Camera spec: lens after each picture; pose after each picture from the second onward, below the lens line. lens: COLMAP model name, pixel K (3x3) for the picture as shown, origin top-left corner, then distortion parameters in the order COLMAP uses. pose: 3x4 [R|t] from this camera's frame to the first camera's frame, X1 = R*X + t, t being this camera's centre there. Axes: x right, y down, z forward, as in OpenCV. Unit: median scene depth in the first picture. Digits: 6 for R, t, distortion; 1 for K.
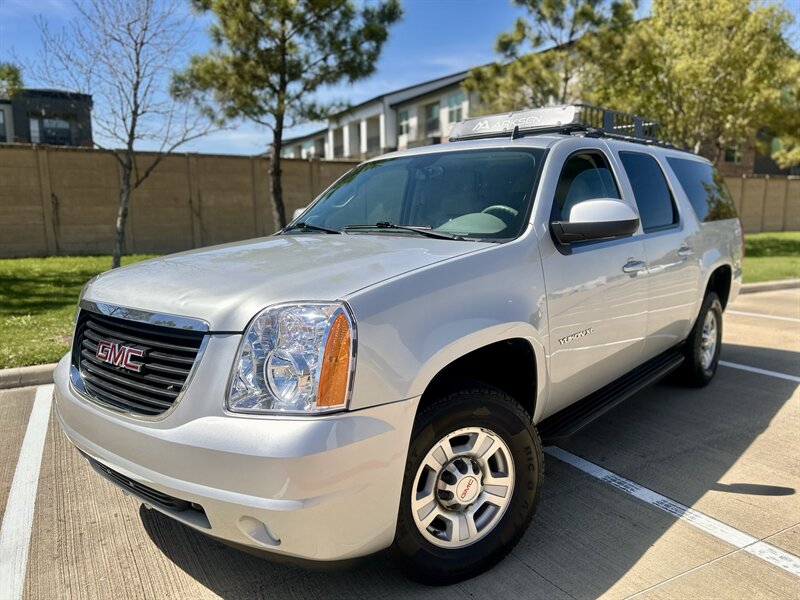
lens RADIAL K [[621.0, 0, 405.0], [0, 621.0, 306.4], [0, 0, 1]] dist [0.055230, -0.065499]
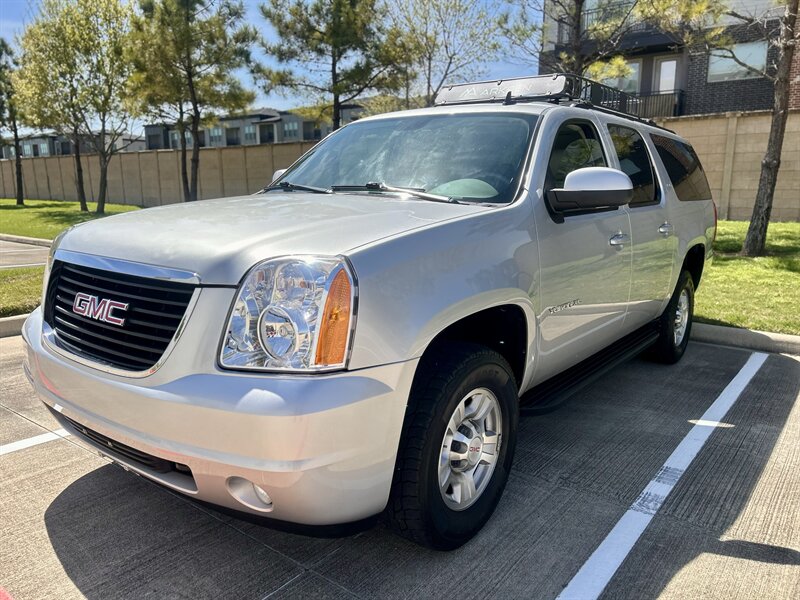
lens RADIAL K [[621.0, 0, 403.9], [0, 621.0, 299.0], [0, 0, 1]] dist [0.055230, -0.065499]
pose [[0.997963, 0.027377, 0.057618, -0.038898], [-0.028871, 0.999264, 0.025259, 0.019163], [-0.056884, -0.026871, 0.998019, 0.022687]]
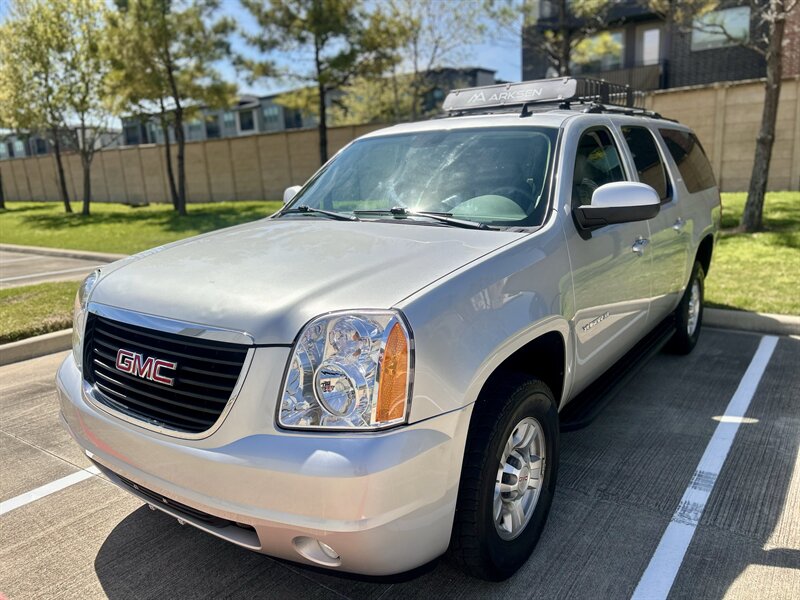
lens RADIAL K [[621.0, 0, 406.2], [0, 621.0, 300.9], [0, 0, 1]] dist [0.055230, -0.065499]
pose [[0.996590, -0.029726, 0.076973, -0.101602], [0.025061, 0.997831, 0.060879, -0.051054], [-0.078616, -0.058742, 0.995173, 0.032622]]
